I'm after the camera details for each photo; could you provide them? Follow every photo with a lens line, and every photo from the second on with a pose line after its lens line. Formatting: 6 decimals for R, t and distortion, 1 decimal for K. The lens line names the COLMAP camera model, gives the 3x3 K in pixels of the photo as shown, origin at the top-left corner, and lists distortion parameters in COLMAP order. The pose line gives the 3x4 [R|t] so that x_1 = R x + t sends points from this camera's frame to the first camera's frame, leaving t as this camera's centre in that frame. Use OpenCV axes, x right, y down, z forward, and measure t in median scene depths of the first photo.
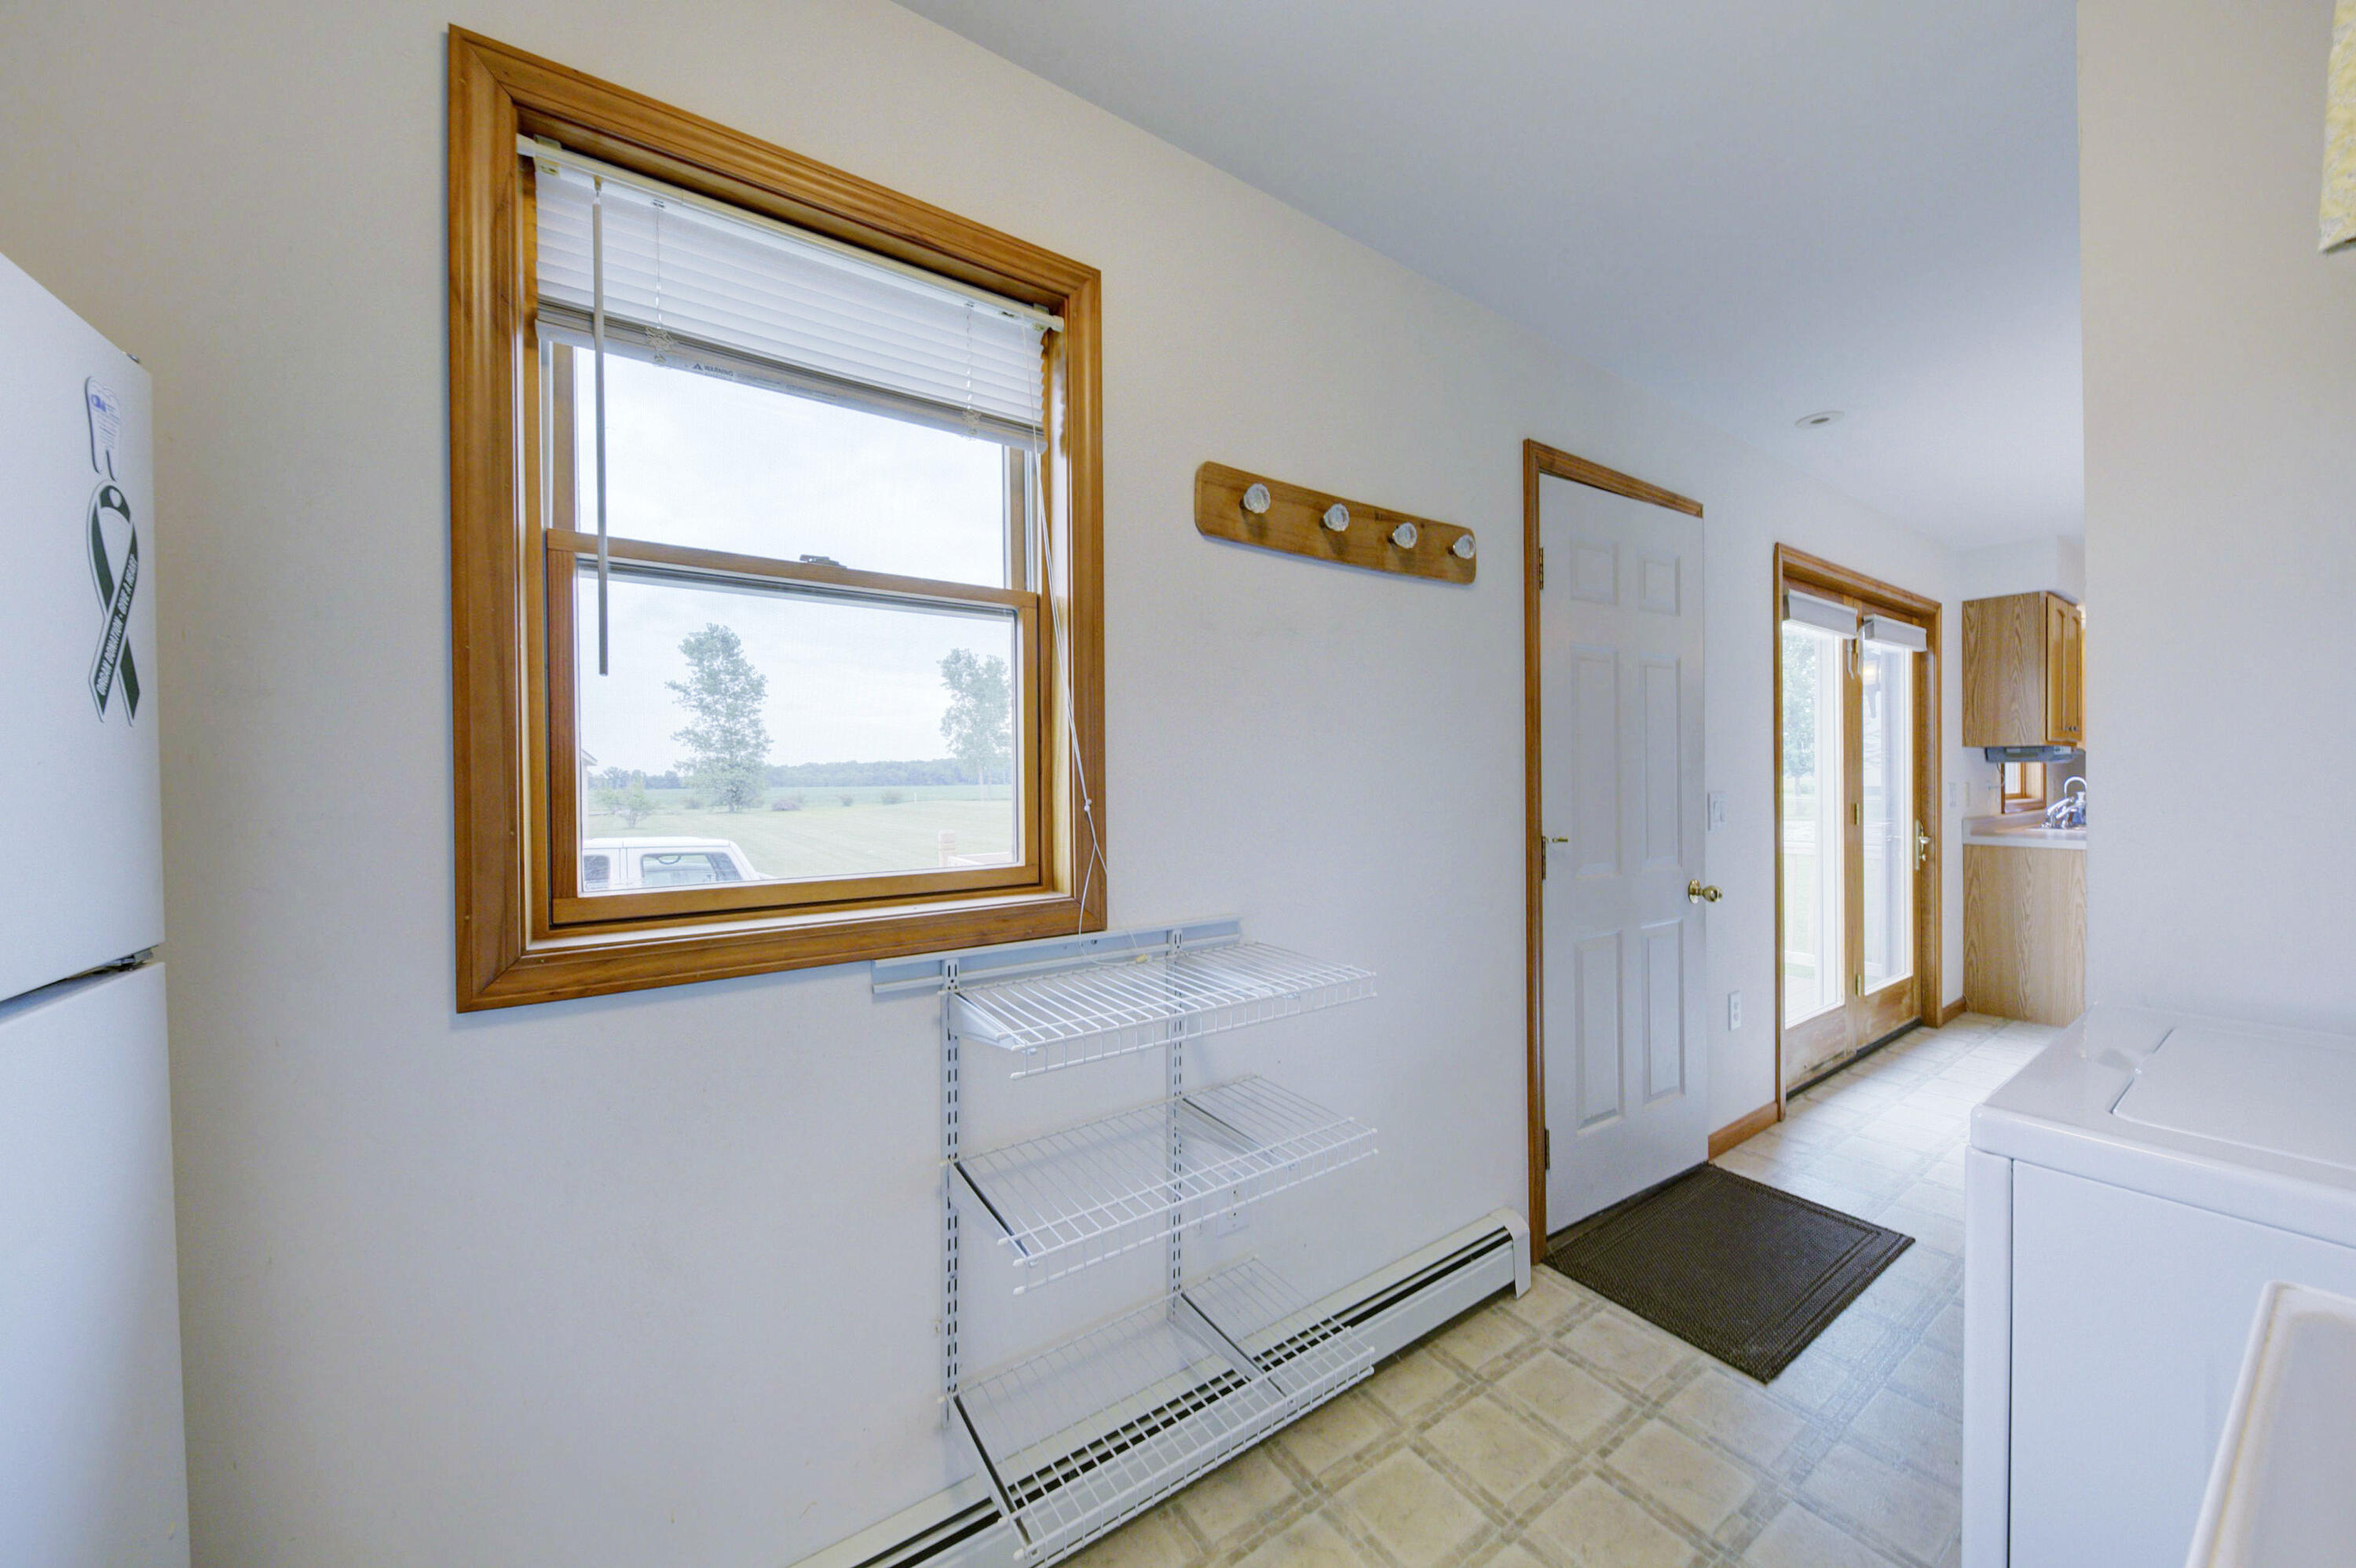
lens RADIAL K [[799.3, 0, 1178.5], [0, 799.3, 856.9], [0, 0, 1]] dist [-0.010746, -0.000365]
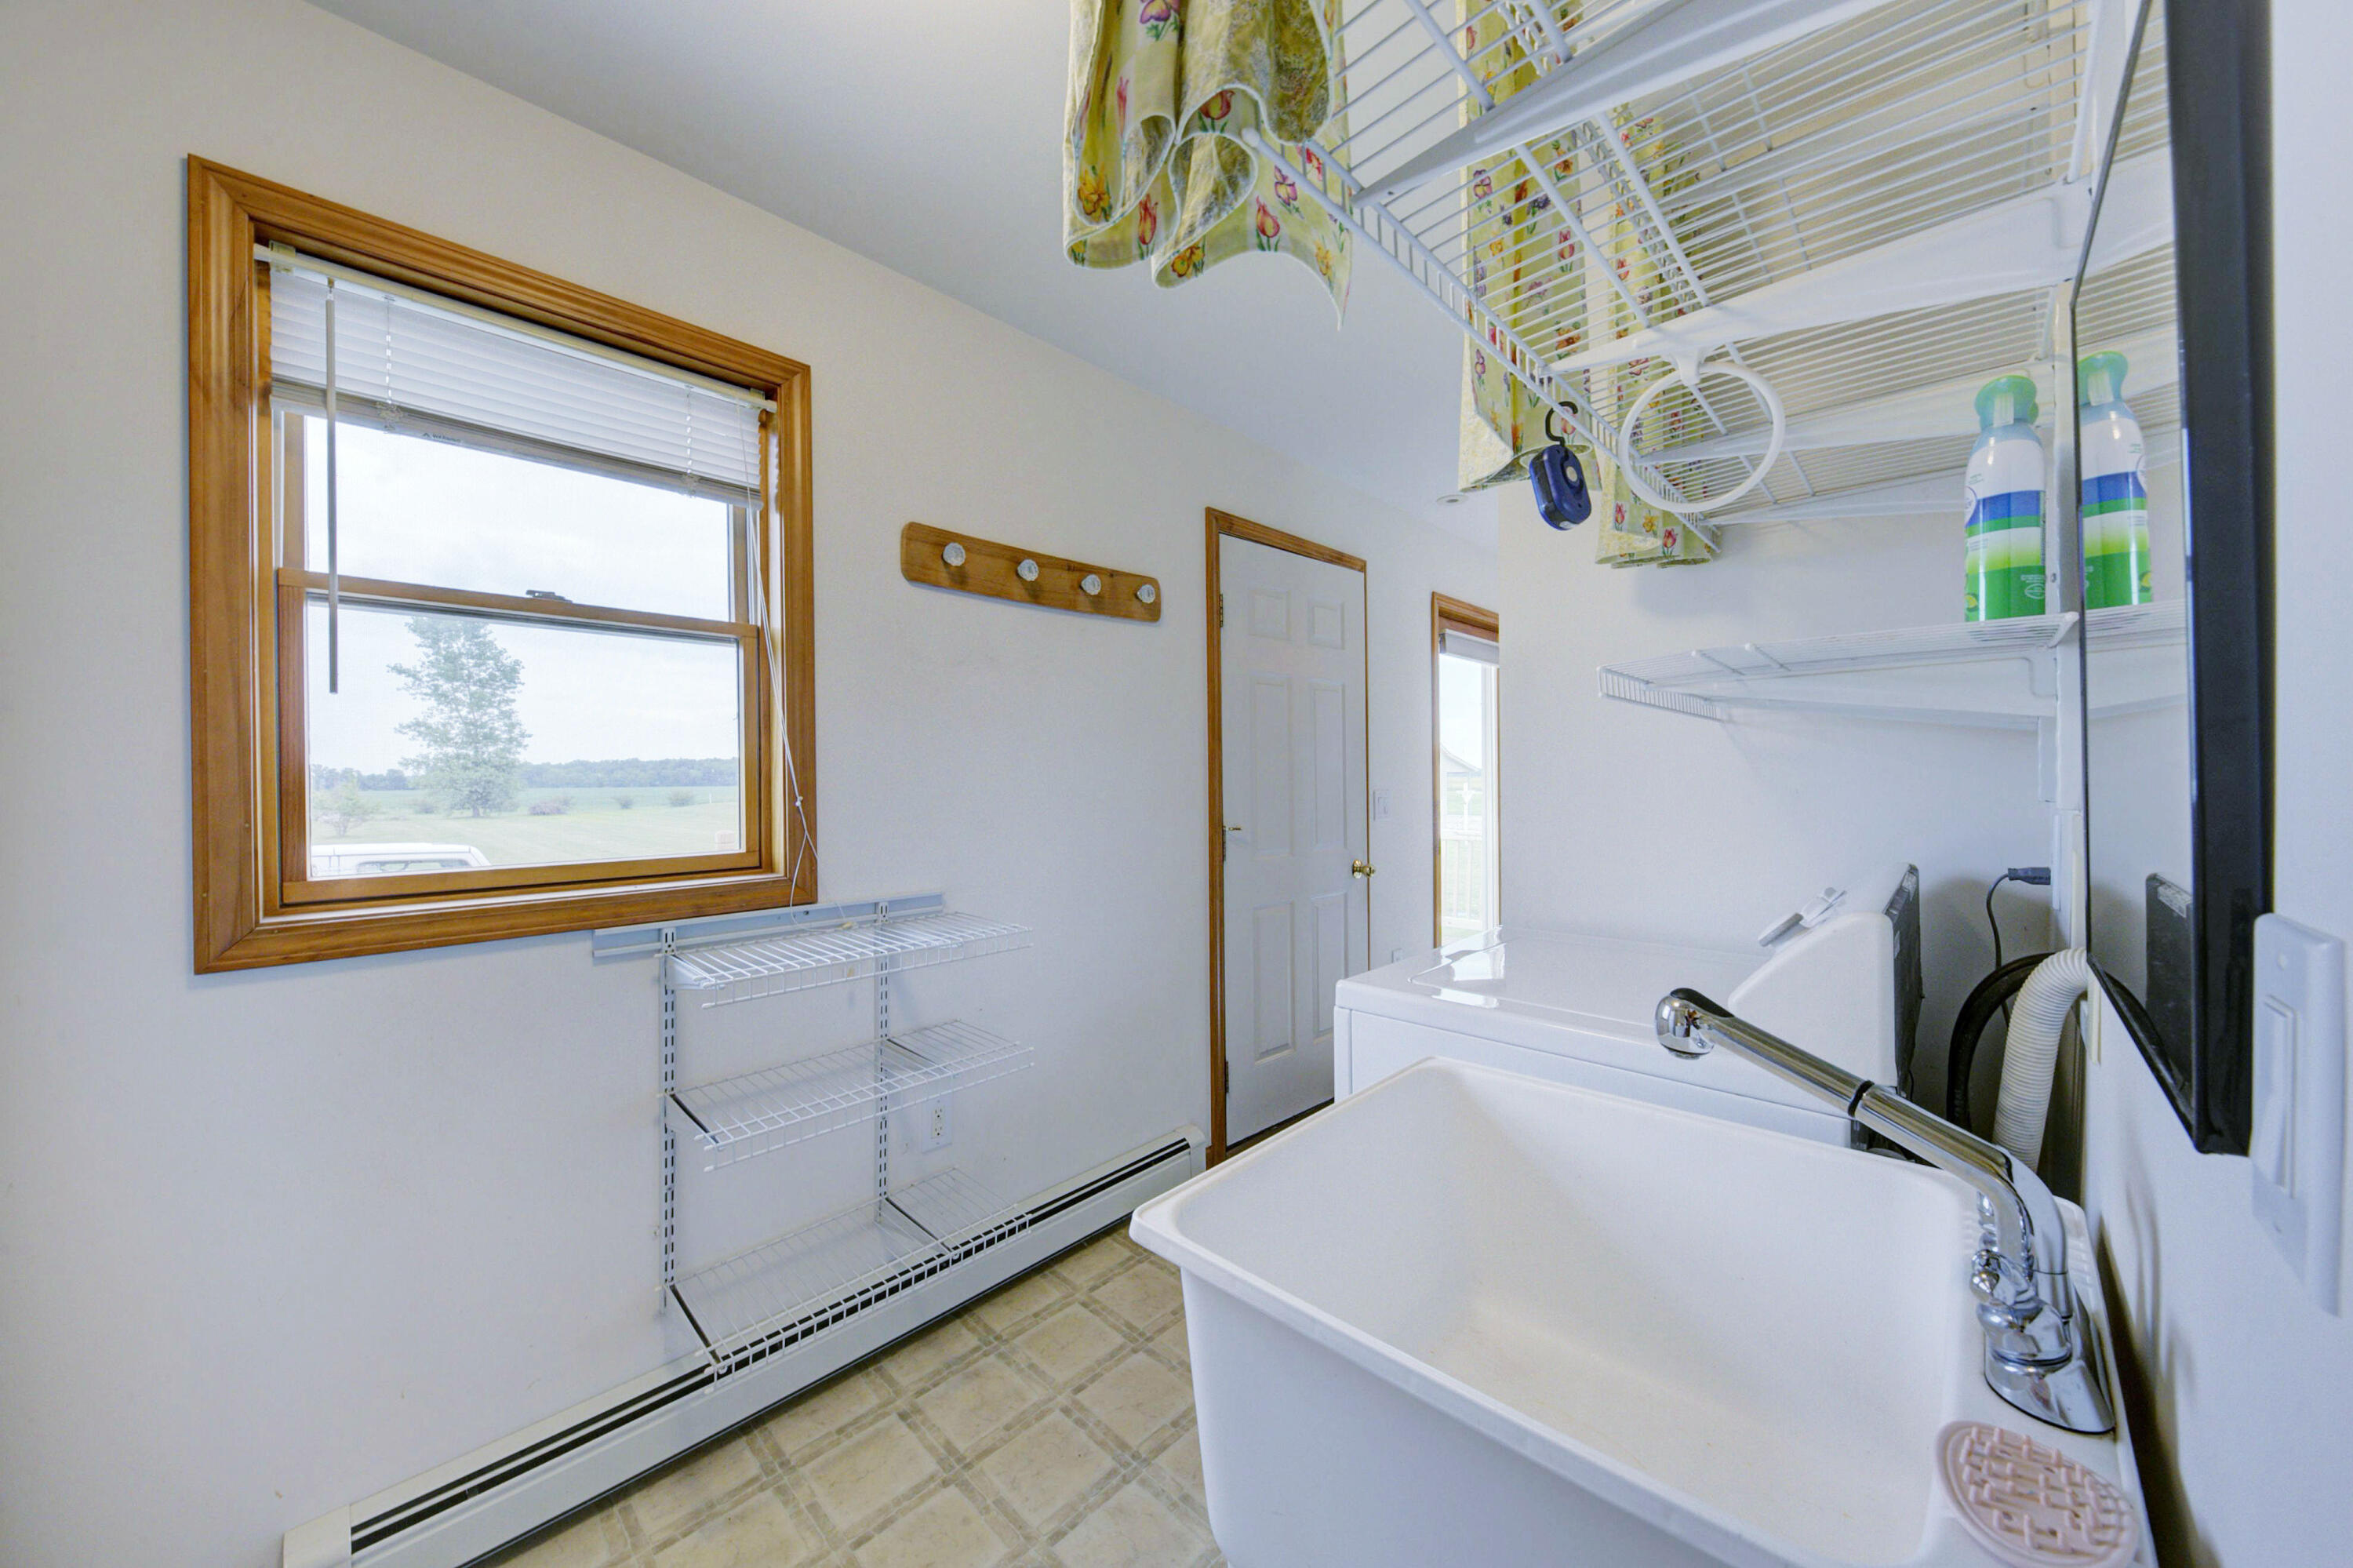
lens RADIAL K [[804.7, 0, 1183.0], [0, 804.7, 836.7], [0, 0, 1]] dist [-0.006077, -0.002843]
pose [[0.977459, -0.014952, 0.210595, 0.198114], [0.020244, 0.999530, -0.022999, 0.029173], [-0.210152, 0.026744, 0.977303, -0.319001]]
